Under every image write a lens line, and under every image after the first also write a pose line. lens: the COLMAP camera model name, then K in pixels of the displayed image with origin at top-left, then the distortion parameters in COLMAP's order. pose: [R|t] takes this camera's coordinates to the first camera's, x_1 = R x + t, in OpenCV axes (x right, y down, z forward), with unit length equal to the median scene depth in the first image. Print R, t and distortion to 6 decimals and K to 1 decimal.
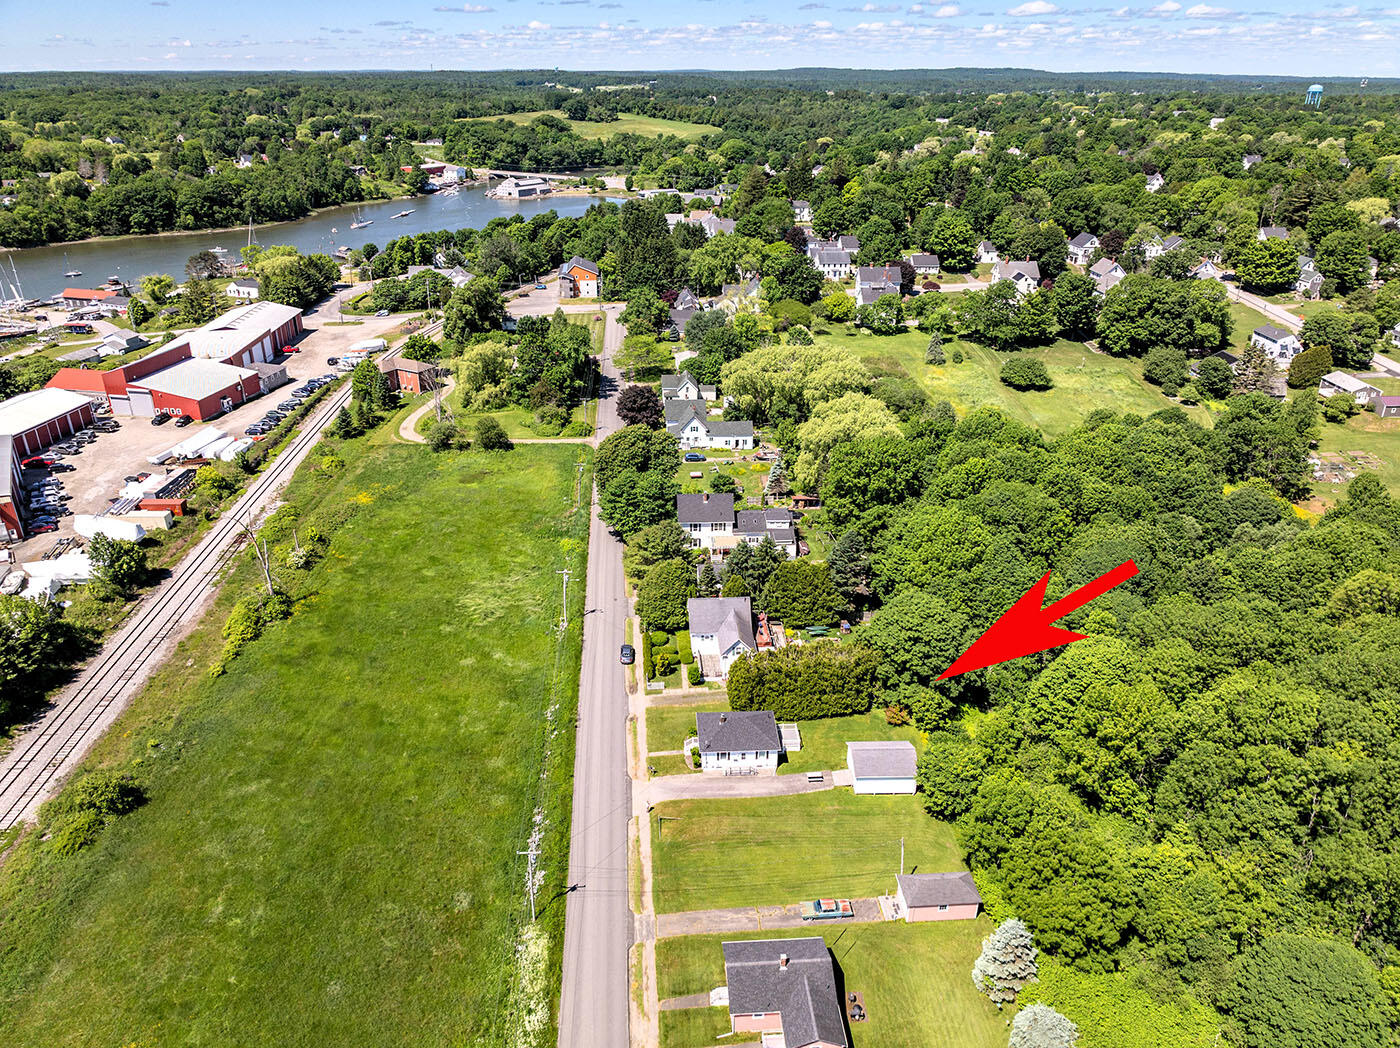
lens RADIAL K [[956.5, 0, 698.9], [0, 956.5, 540.9], [0, 0, 1]] dist [-0.034272, 0.021292]
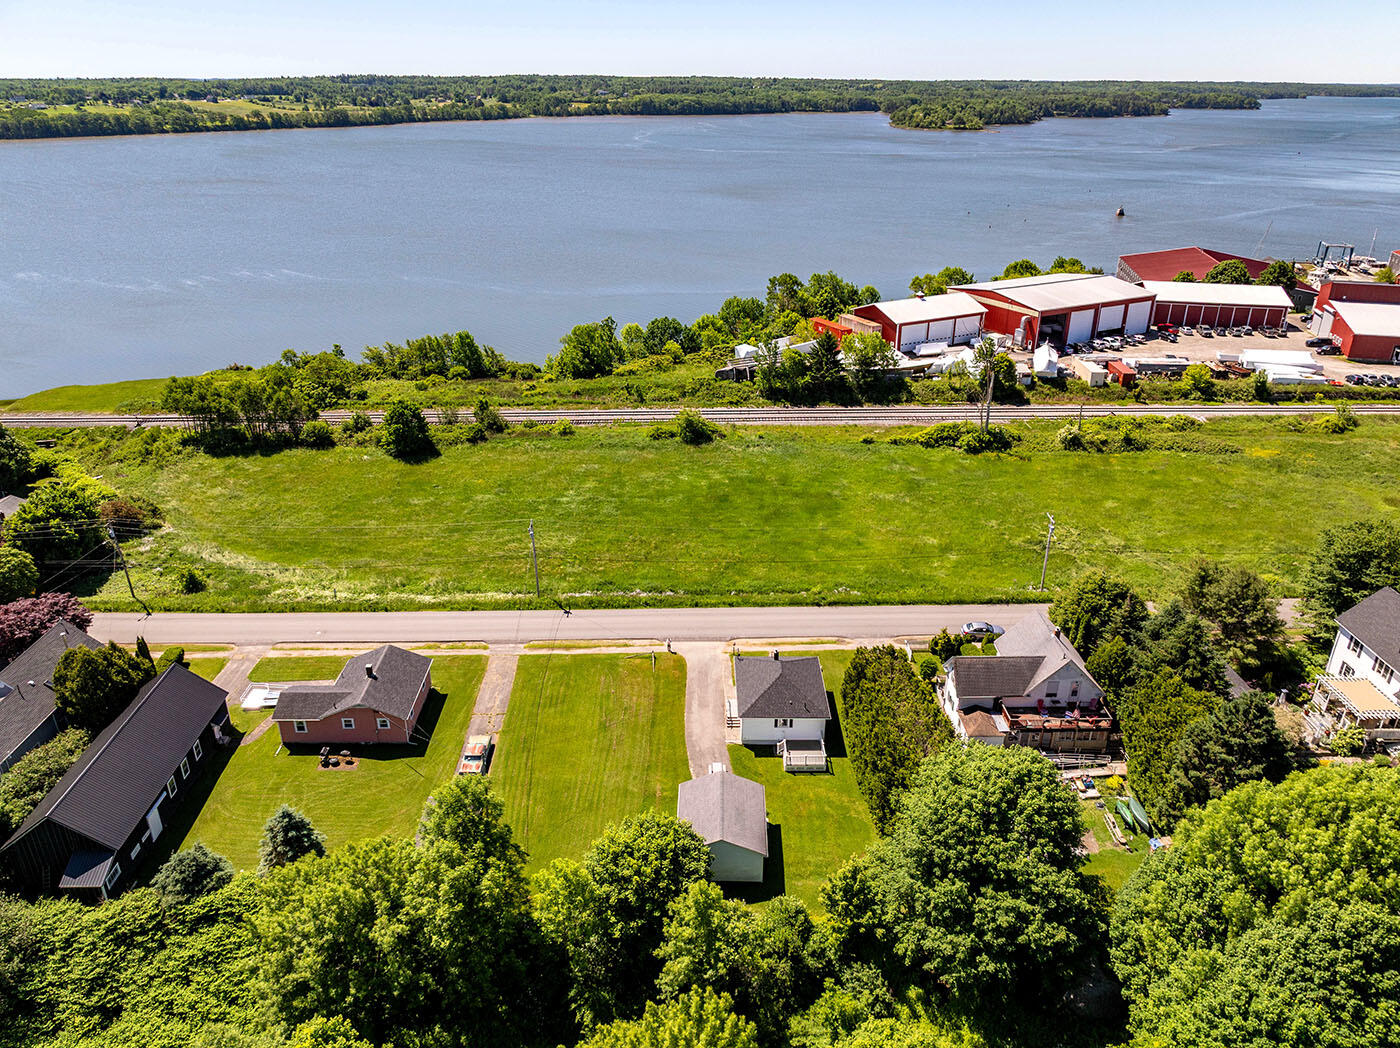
lens RADIAL K [[956.5, 0, 698.9], [0, 956.5, 540.9], [0, 0, 1]] dist [-0.034272, 0.021292]
pose [[-0.049381, 0.432304, -0.900375, 0.506077], [-0.439771, 0.799975, 0.408218, -0.125658], [0.896751, 0.416117, 0.150611, 0.608818]]
